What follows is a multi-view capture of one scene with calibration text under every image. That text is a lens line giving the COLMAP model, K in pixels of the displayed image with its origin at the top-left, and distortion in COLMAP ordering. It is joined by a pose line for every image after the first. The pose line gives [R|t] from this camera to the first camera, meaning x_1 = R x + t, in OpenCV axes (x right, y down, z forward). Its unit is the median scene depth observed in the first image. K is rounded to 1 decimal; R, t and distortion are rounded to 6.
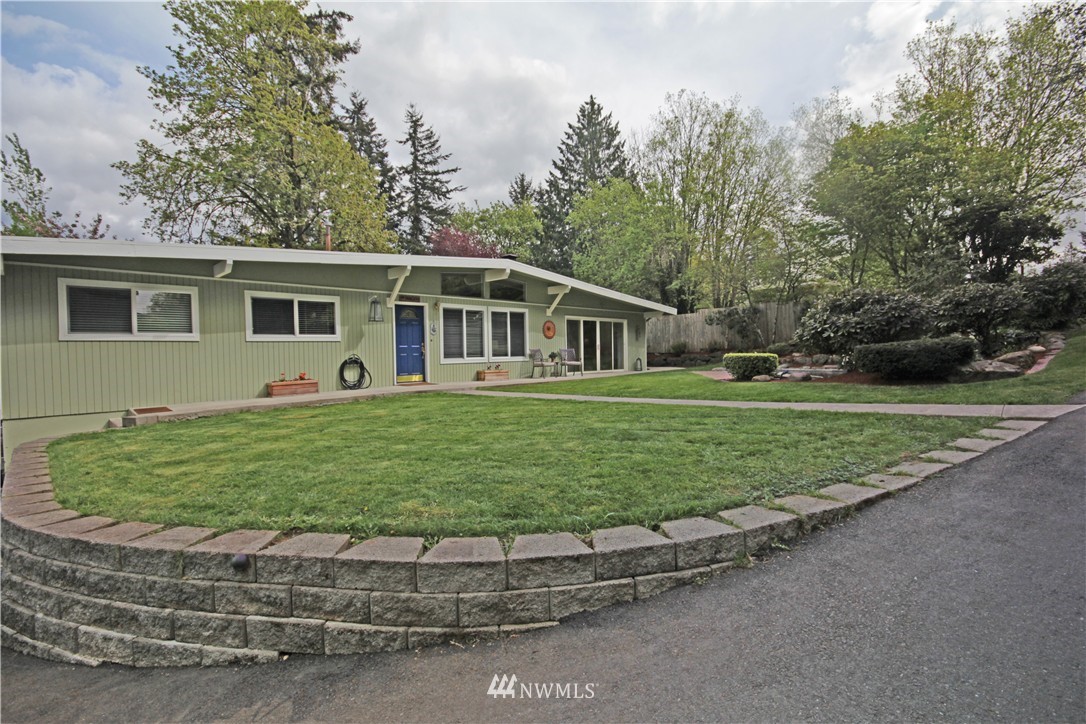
lens RADIAL K [[497.8, 0, 549.4], [0, 497.8, 361.0], [0, 0, 1]] dist [0.000286, -0.010935]
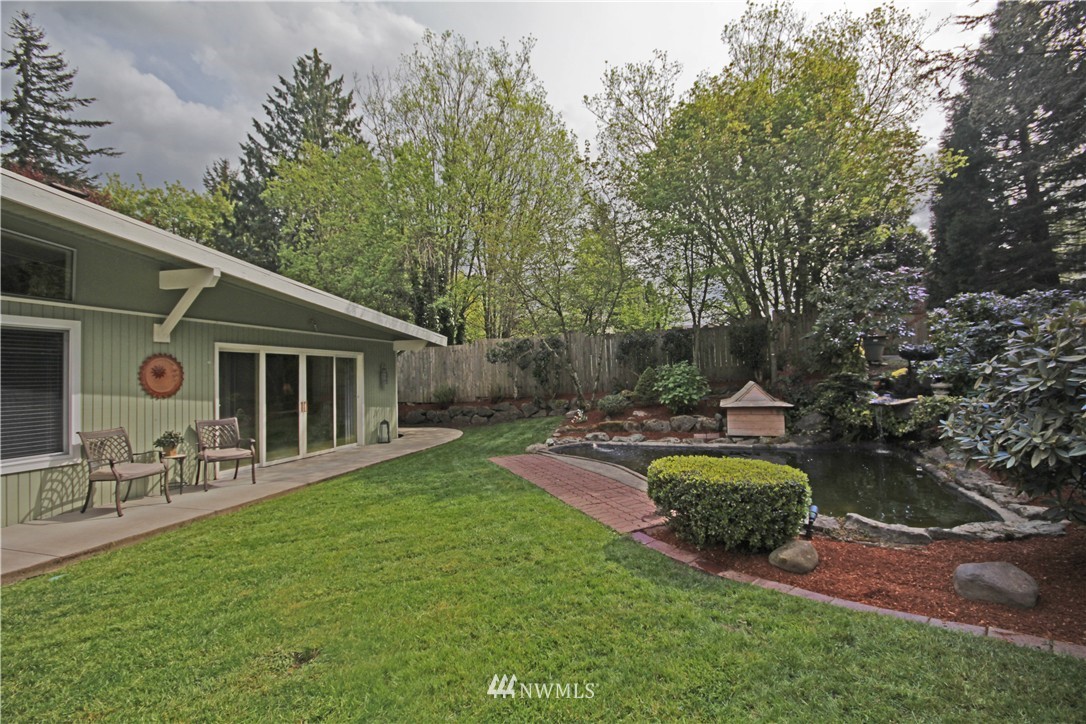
lens RADIAL K [[497.8, 0, 549.4], [0, 497.8, 361.0], [0, 0, 1]] dist [0.000286, -0.010935]
pose [[0.871437, 0.014284, 0.490299, 0.032022], [0.014676, 0.998369, -0.055169, -0.019959], [-0.490288, 0.055272, 0.869806, 0.205631]]
